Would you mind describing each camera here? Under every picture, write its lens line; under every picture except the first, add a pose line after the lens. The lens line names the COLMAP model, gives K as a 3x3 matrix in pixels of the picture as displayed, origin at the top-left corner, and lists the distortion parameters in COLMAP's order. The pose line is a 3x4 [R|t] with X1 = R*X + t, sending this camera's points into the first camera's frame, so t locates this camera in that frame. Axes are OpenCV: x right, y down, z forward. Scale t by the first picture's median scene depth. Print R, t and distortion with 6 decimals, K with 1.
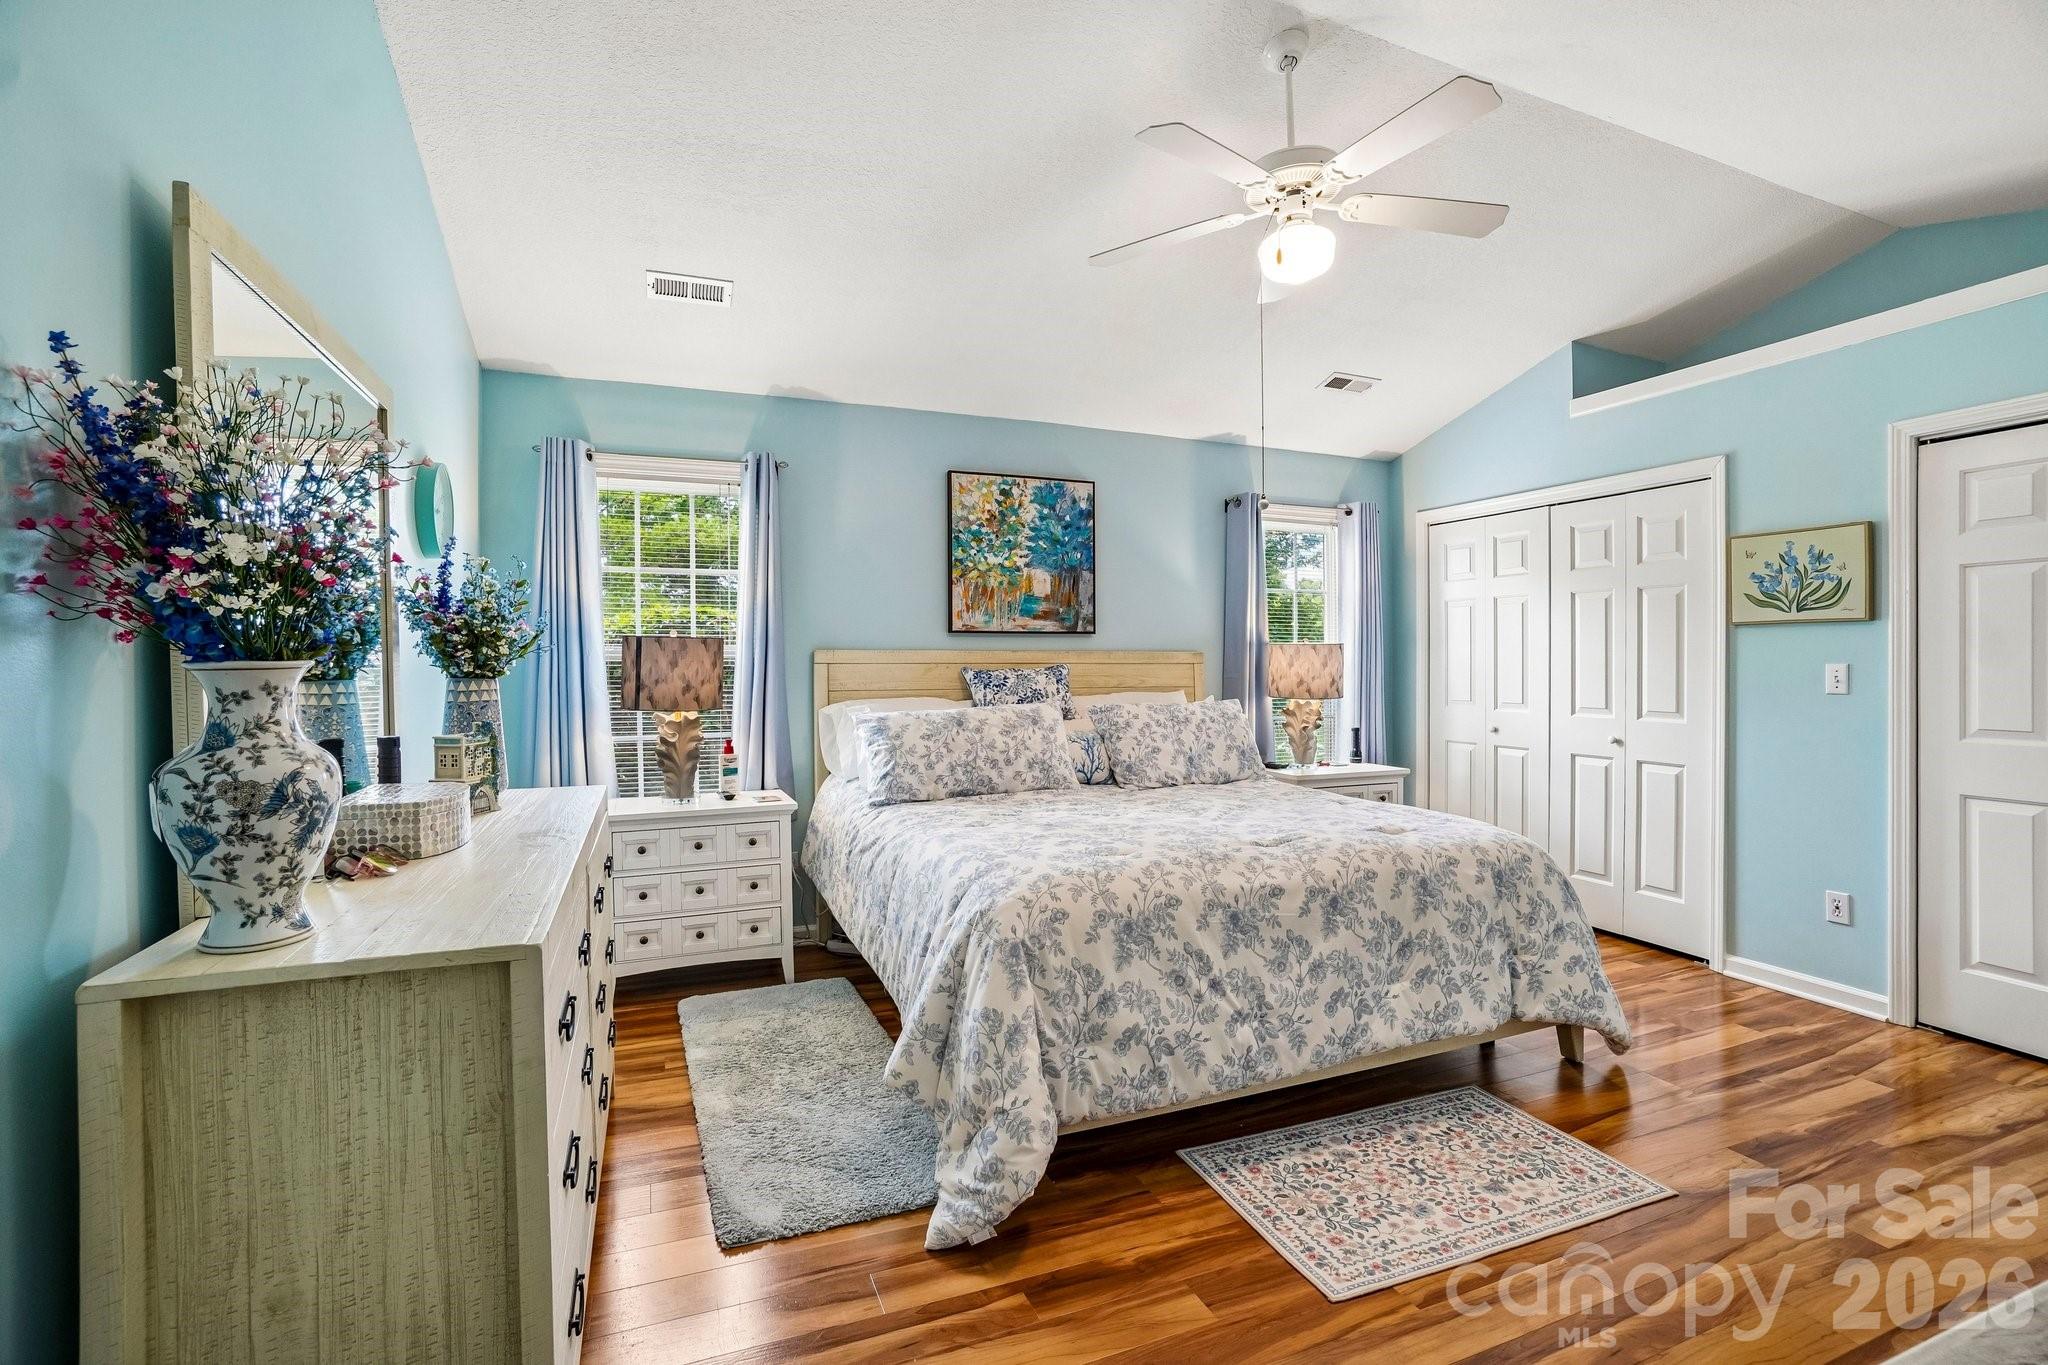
lens RADIAL K [[902.1, 0, 1016.8], [0, 902.1, 681.2], [0, 0, 1]] dist [-0.064817, 0.023884]
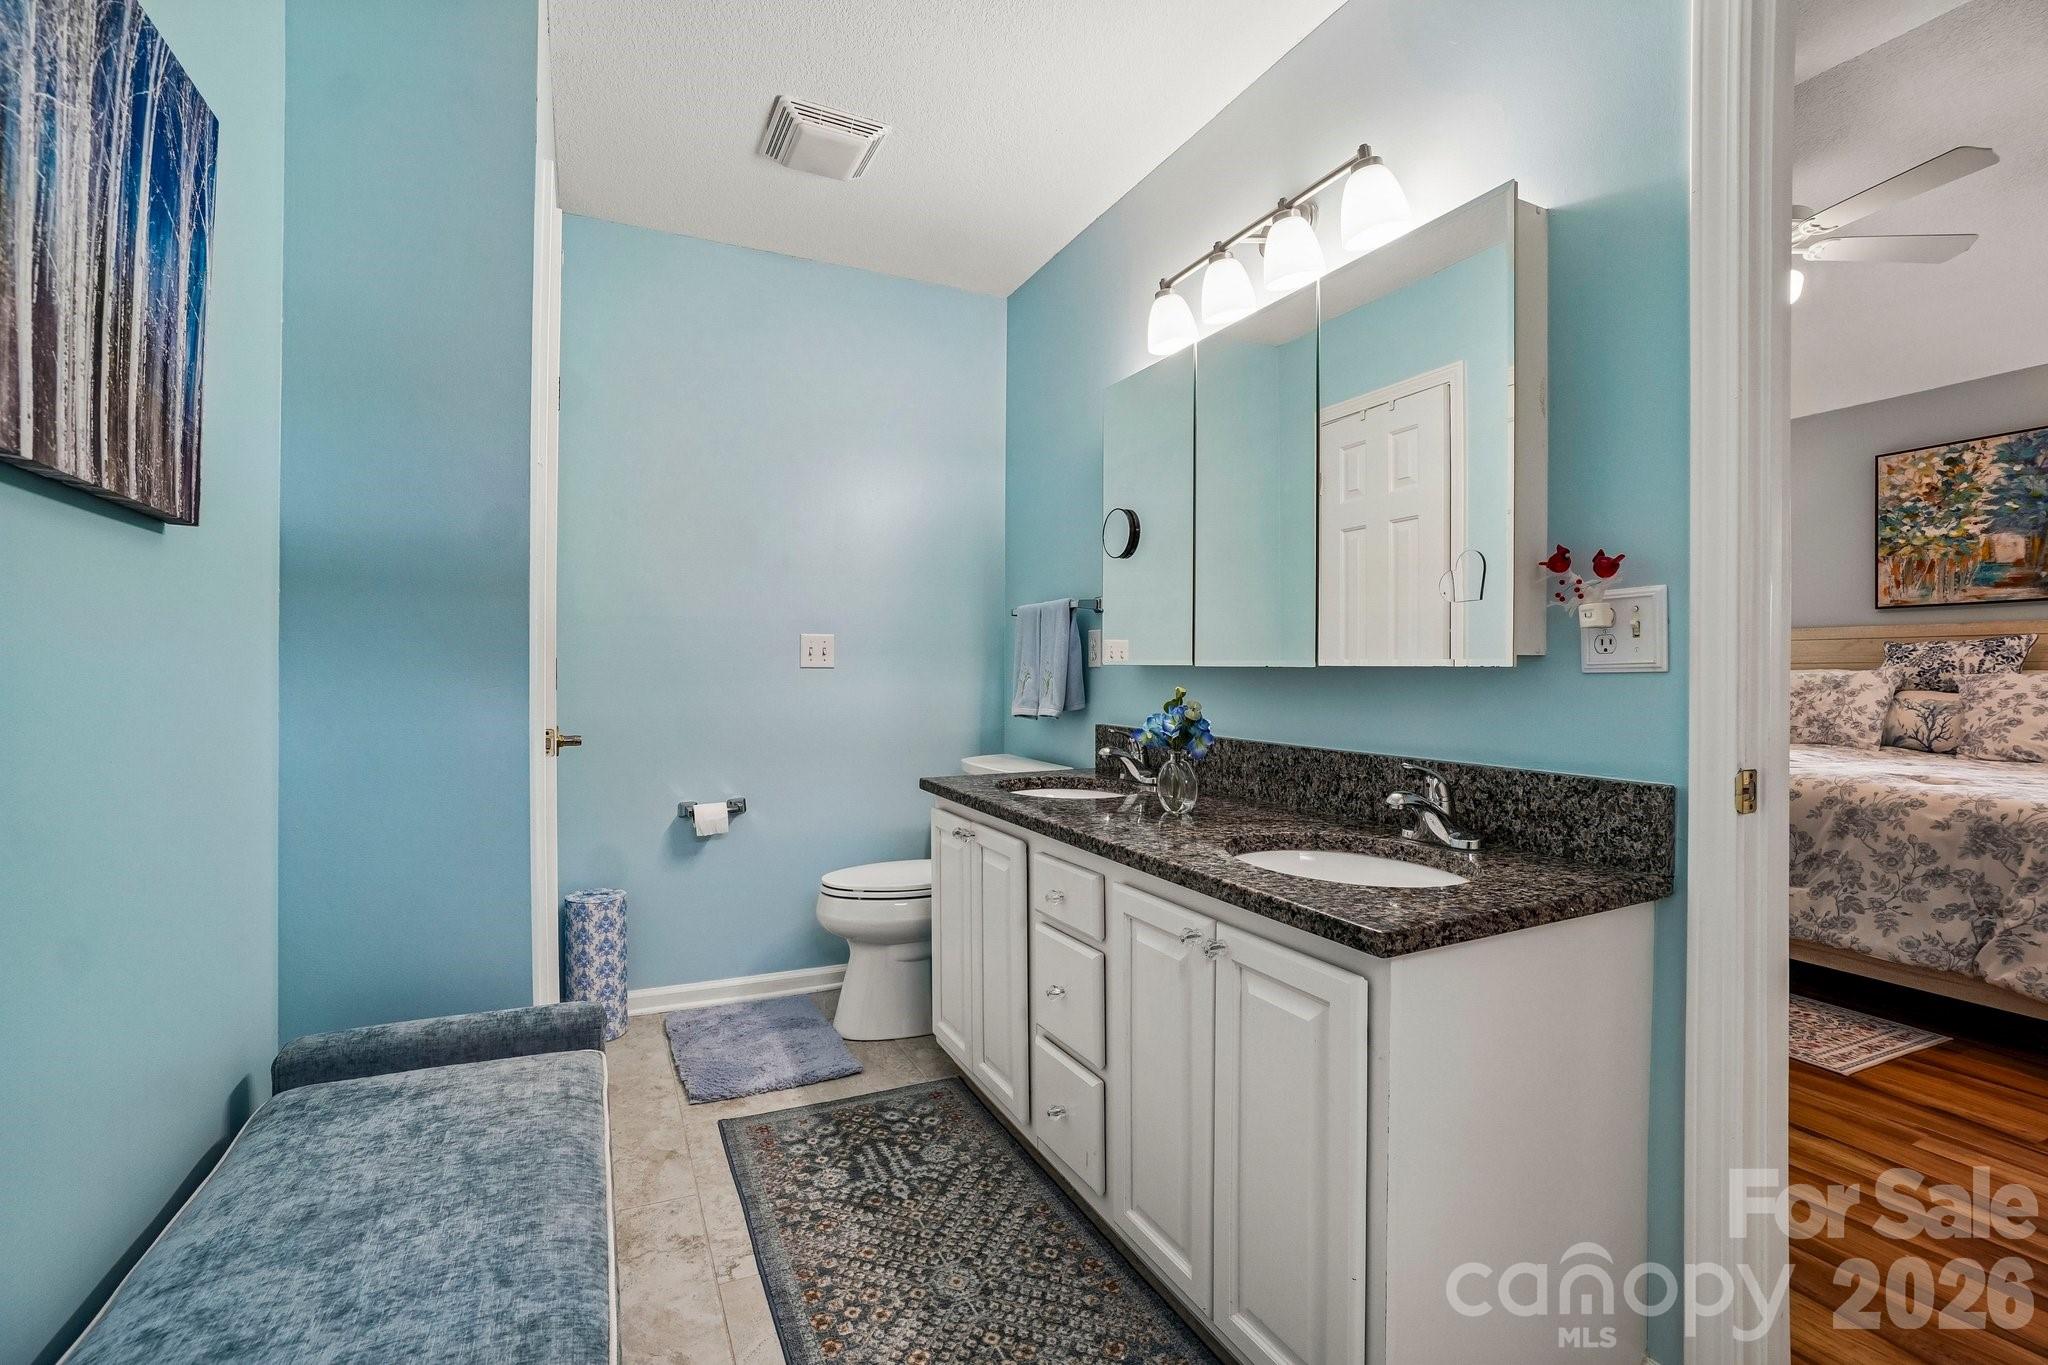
lens RADIAL K [[928.4, 0, 1047.8], [0, 928.4, 676.3], [0, 0, 1]] dist [-0.047574, 0.028297]
pose [[0.105474, 0.001030, -0.994422, 0.883311], [-0.024409, 0.999701, -0.001554, 0.050020], [0.994122, 0.024437, 0.105467, -0.074162]]
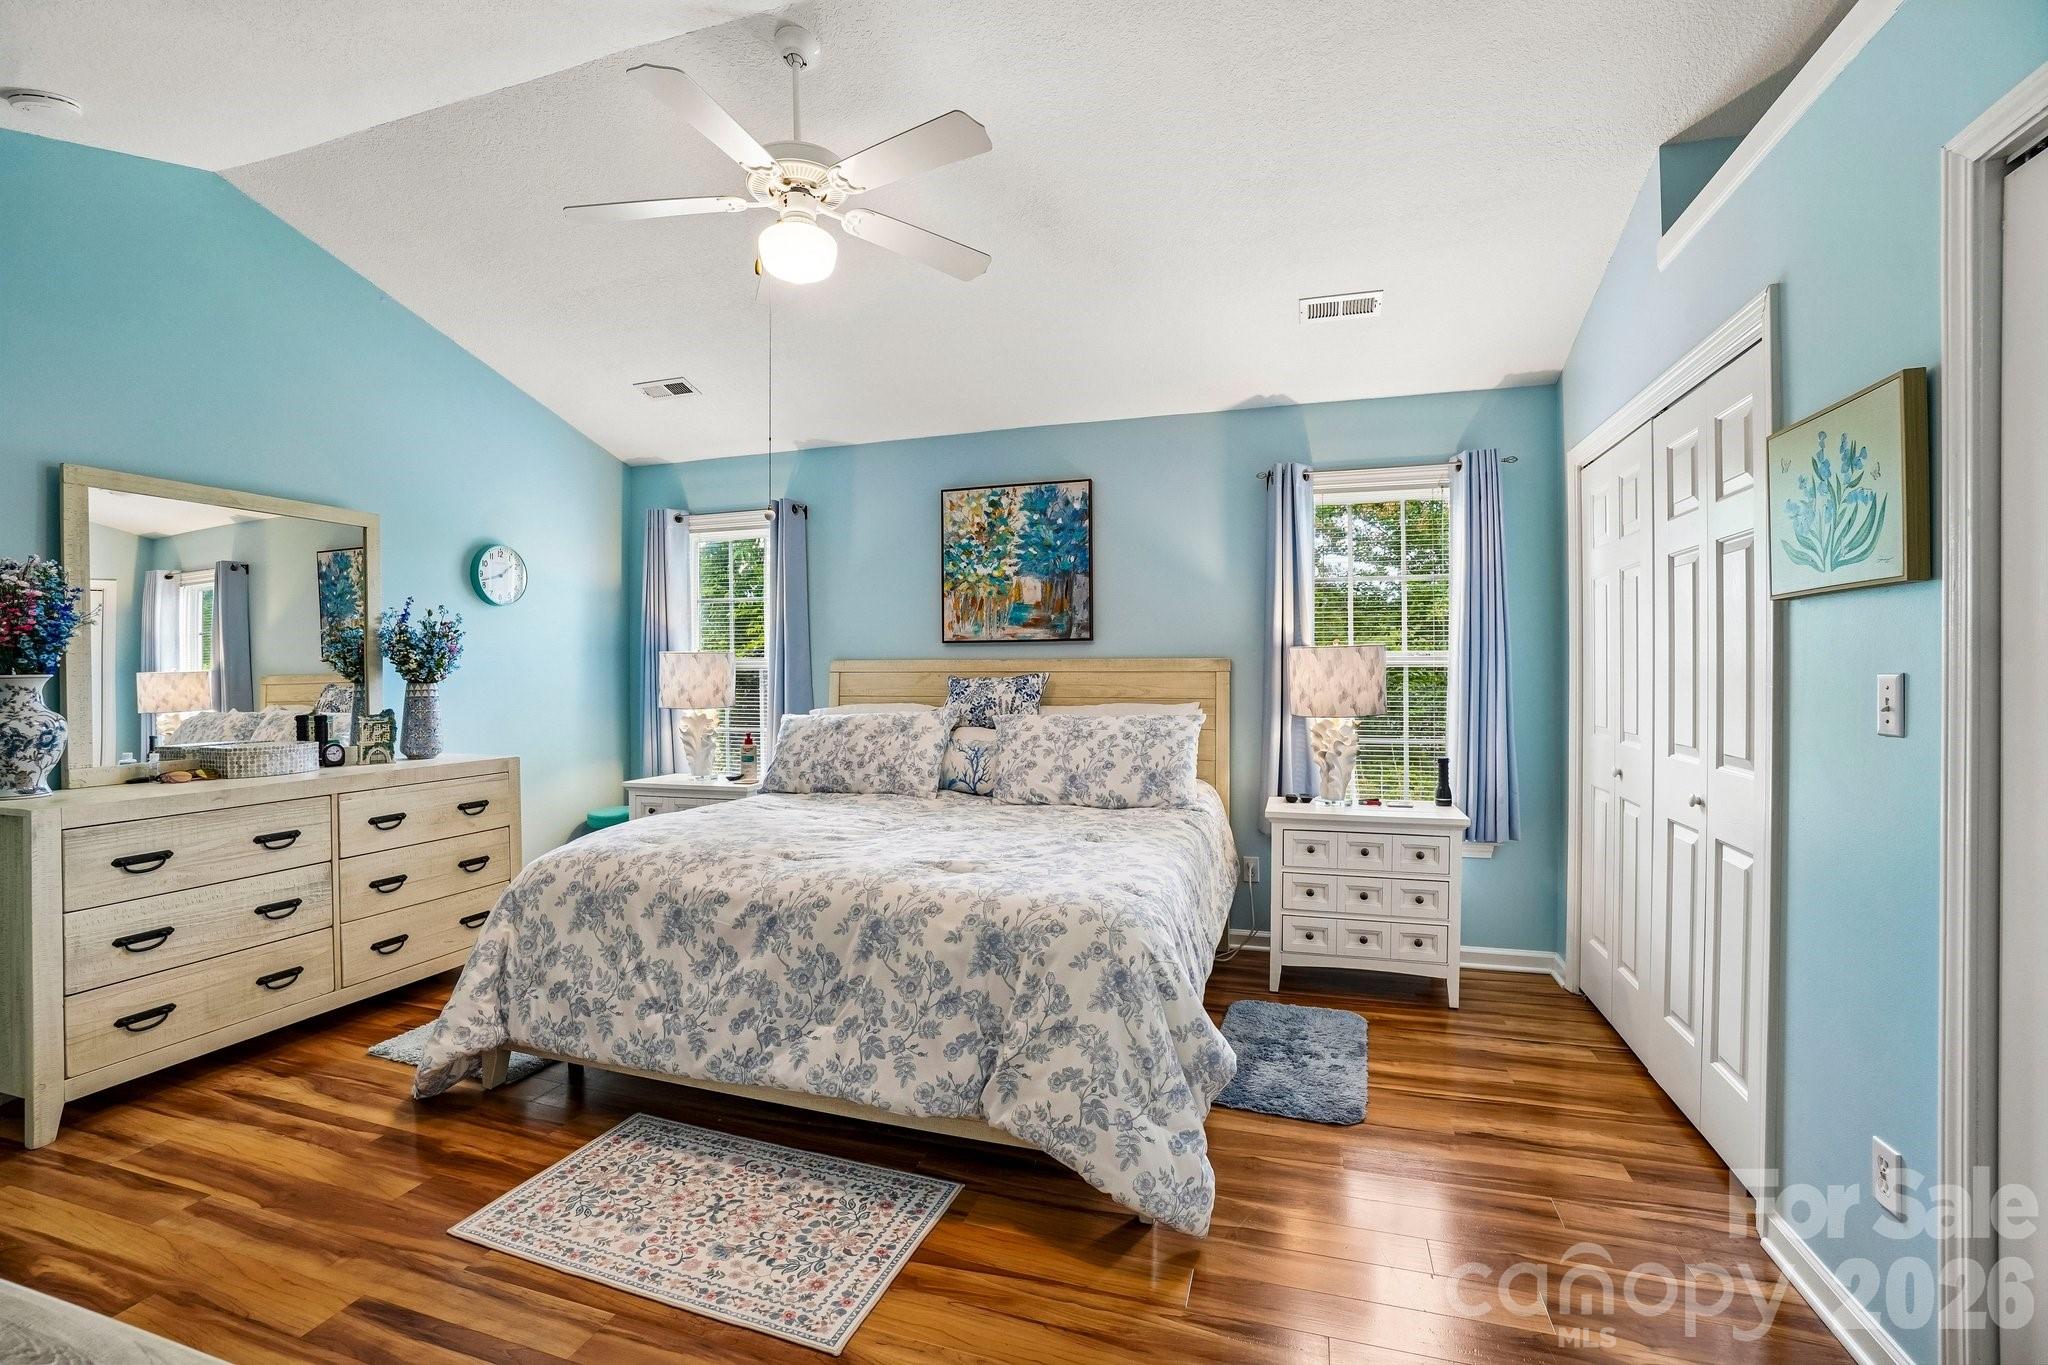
lens RADIAL K [[903.1, 0, 1016.8], [0, 903.1, 686.6], [0, 0, 1]] dist [-0.062836, 0.023840]
pose [[0.767019, 0.009775, -0.641550, 0.673746], [-0.009507, 0.999947, 0.003869, -0.007694], [0.641554, 0.003131, 0.767071, 0.242857]]
